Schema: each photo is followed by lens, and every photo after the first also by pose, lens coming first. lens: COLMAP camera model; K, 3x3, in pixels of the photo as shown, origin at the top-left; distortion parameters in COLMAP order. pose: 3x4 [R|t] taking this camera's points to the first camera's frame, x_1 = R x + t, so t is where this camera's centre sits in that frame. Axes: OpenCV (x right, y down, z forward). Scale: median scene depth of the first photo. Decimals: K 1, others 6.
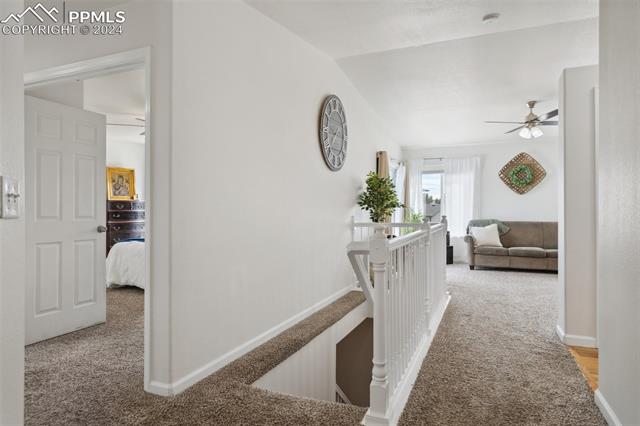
lens RADIAL K [[375.2, 0, 317.2], [0, 375.2, 212.5], [0, 0, 1]] dist [-0.006162, -0.000707]
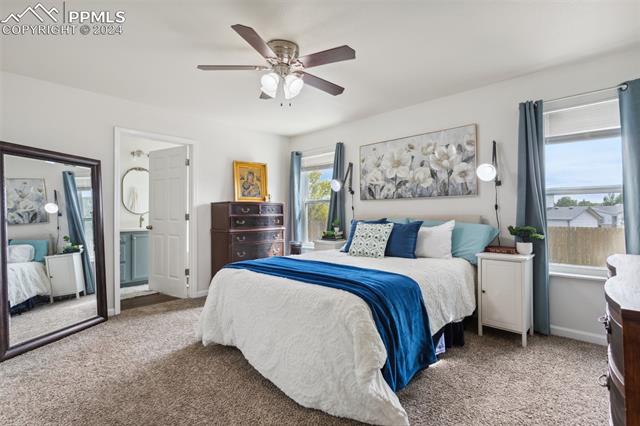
lens RADIAL K [[305.7, 0, 318.8], [0, 305.7, 212.8], [0, 0, 1]] dist [-0.002506, 0.001797]
pose [[0.937361, -0.007671, -0.348275, -0.163004], [0.003952, 0.999927, -0.011386, -0.002207], [0.348338, 0.009297, 0.937323, 0.445500]]
